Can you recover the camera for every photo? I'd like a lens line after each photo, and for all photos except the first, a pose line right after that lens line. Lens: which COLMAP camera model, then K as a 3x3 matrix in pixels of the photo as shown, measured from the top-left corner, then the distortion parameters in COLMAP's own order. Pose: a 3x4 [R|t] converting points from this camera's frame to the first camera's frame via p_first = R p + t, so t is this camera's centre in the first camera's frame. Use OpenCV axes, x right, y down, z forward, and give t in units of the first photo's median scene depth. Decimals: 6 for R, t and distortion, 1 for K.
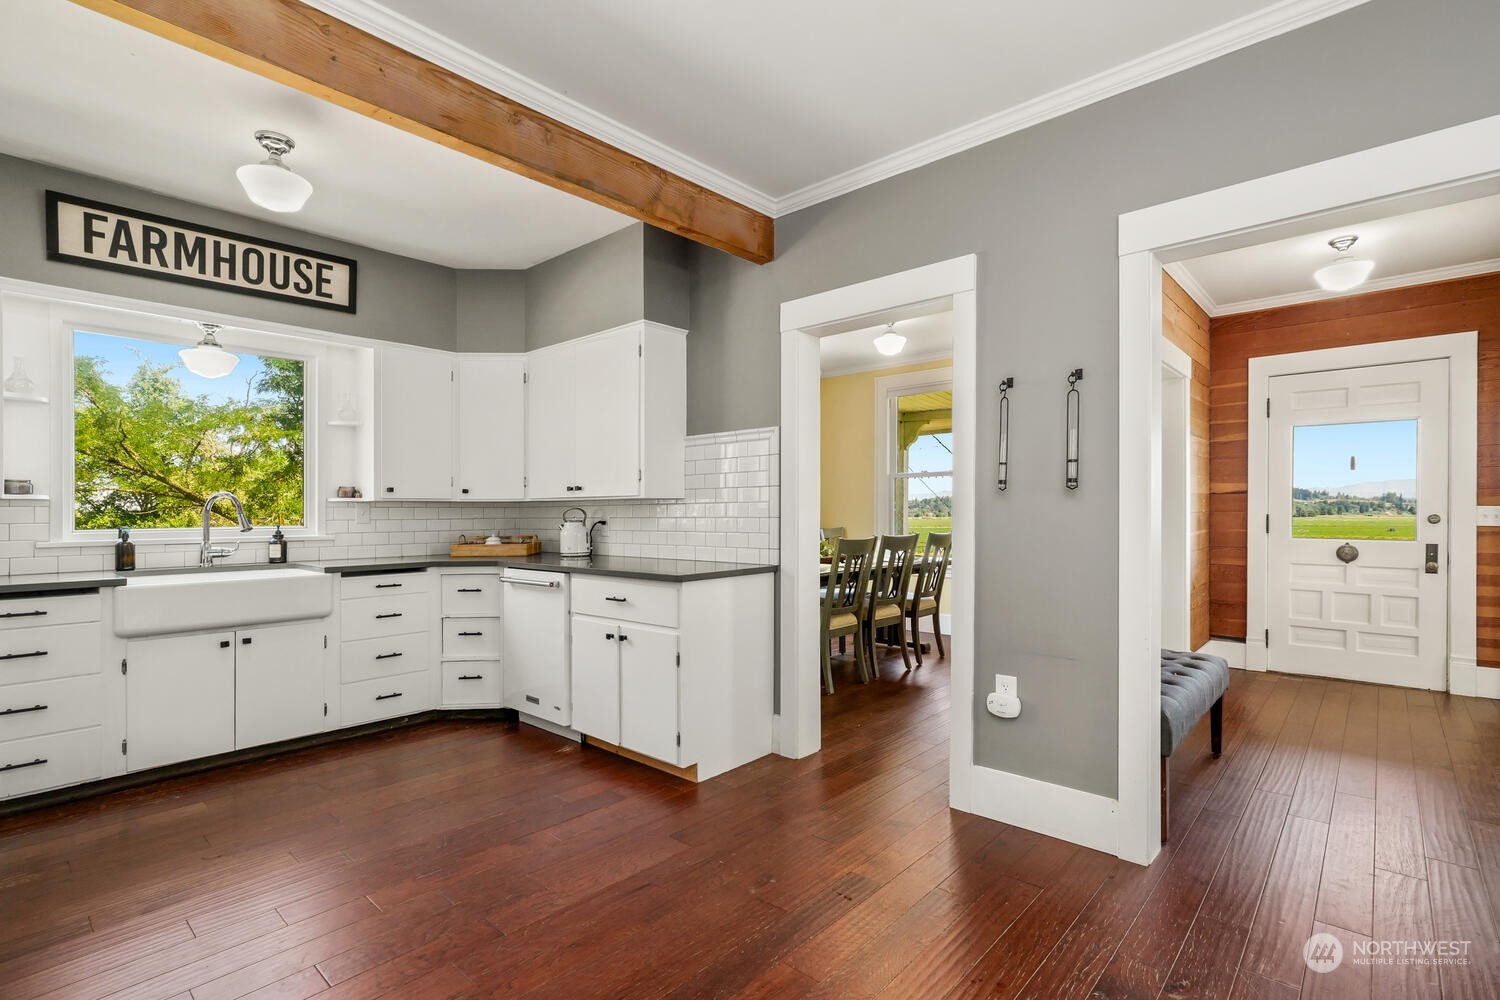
lens RADIAL K [[714.2, 0, 750.0], [0, 714.2, 500.0], [0, 0, 1]] dist [-0.000778, 0.000055]
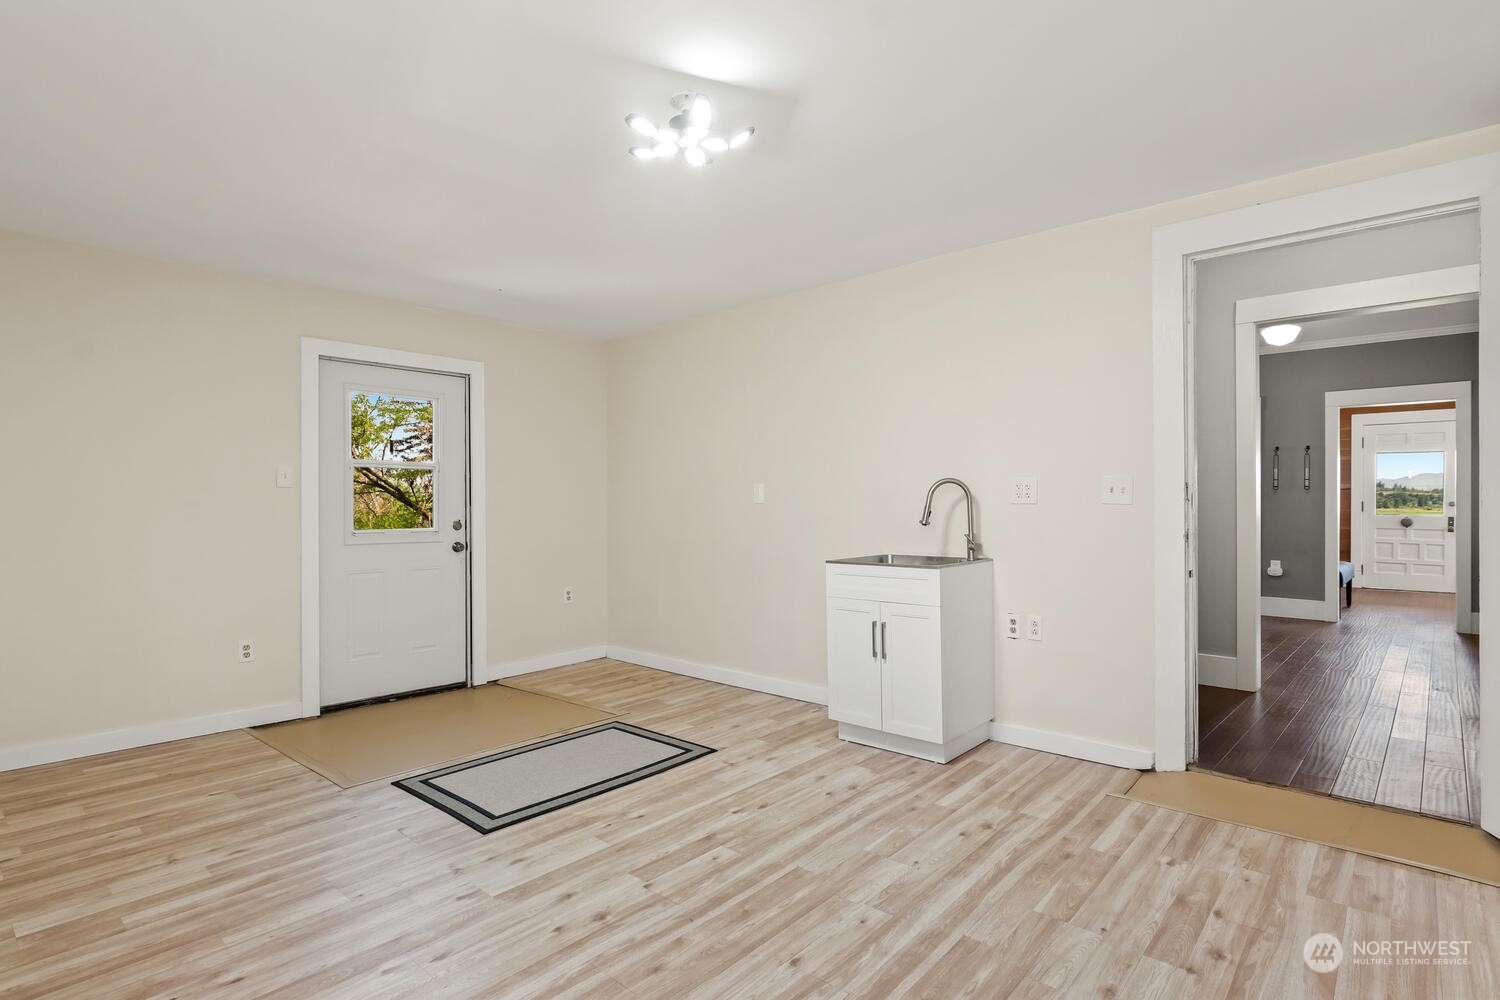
lens RADIAL K [[781.3, 0, 726.3], [0, 781.3, 504.5], [0, 0, 1]] dist [0.000745, -0.000442]
pose [[0.999822, 0.005877, -0.017950, -0.929993], [-0.005512, 0.999778, 0.020321, -0.004831], [0.018065, -0.020219, 0.999632, -1.101235]]
